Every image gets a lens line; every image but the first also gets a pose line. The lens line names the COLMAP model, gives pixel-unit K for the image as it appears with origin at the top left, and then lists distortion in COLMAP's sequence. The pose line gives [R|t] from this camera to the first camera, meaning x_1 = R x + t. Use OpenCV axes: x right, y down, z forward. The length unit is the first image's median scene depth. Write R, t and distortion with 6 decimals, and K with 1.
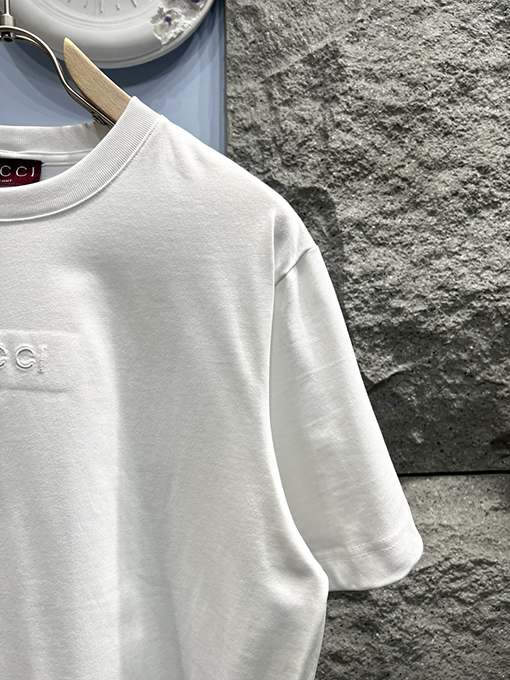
lens RADIAL K [[510.1, 0, 253.5], [0, 510.1, 341.4], [0, 0, 1]] dist [0.020433, -0.040935]
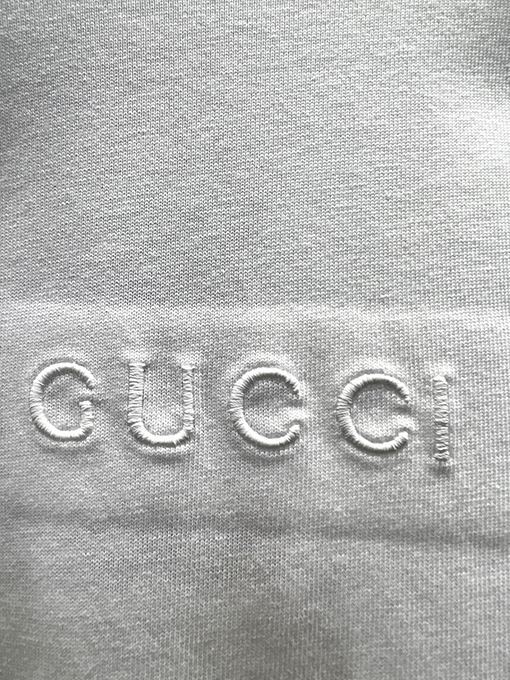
lens RADIAL K [[510.1, 0, 214.6], [0, 510.1, 311.8], [0, 0, 1]] dist [0.020433, -0.040935]
pose [[0.999975, -0.007007, 0.000847, -0.308210], [0.007008, 0.999975, -0.000633, -0.011732], [-0.000843, 0.000639, 0.999999, 0.430223]]
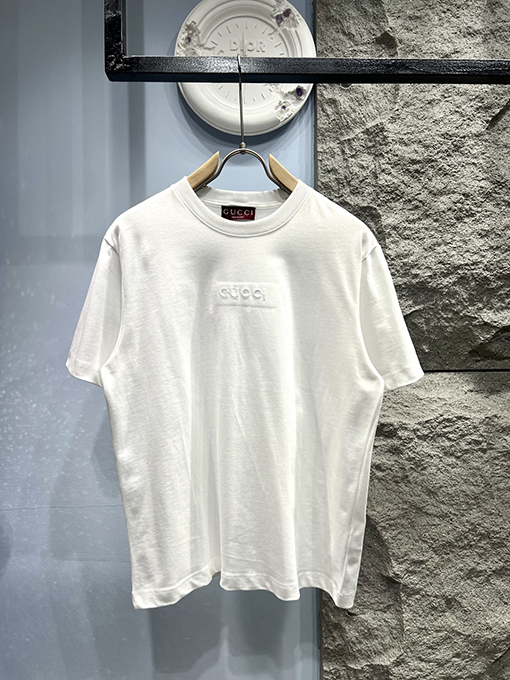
lens RADIAL K [[510.1, 0, 248.9], [0, 510.1, 341.4], [0, 0, 1]] dist [0.020433, -0.040935]
pose [[0.998959, 0.002394, -0.045554, -0.219322], [-0.000076, 0.998708, 0.050821, 0.079059], [0.045616, -0.050765, 0.997668, -0.826455]]
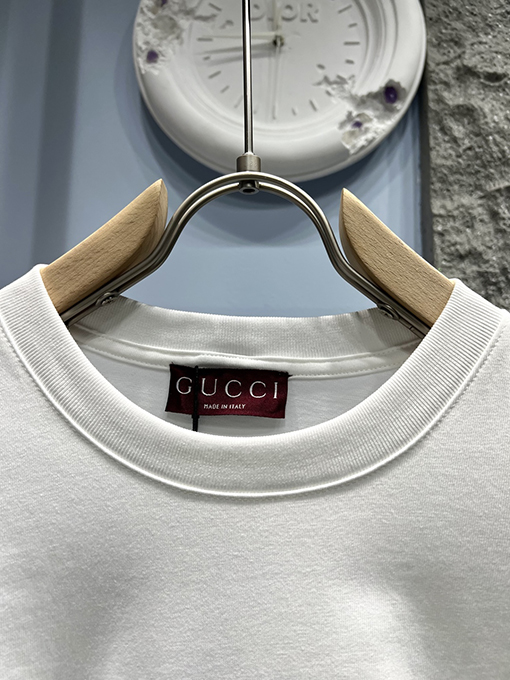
lens RADIAL K [[510.1, 0, 256.6], [0, 510.1, 343.6], [0, 0, 1]] dist [0.020433, -0.040935]
pose [[0.993833, 0.012156, -0.110220, -0.249348], [-0.024521, 0.993457, -0.111540, -0.205543], [0.108143, 0.113555, 0.987629, 0.239454]]
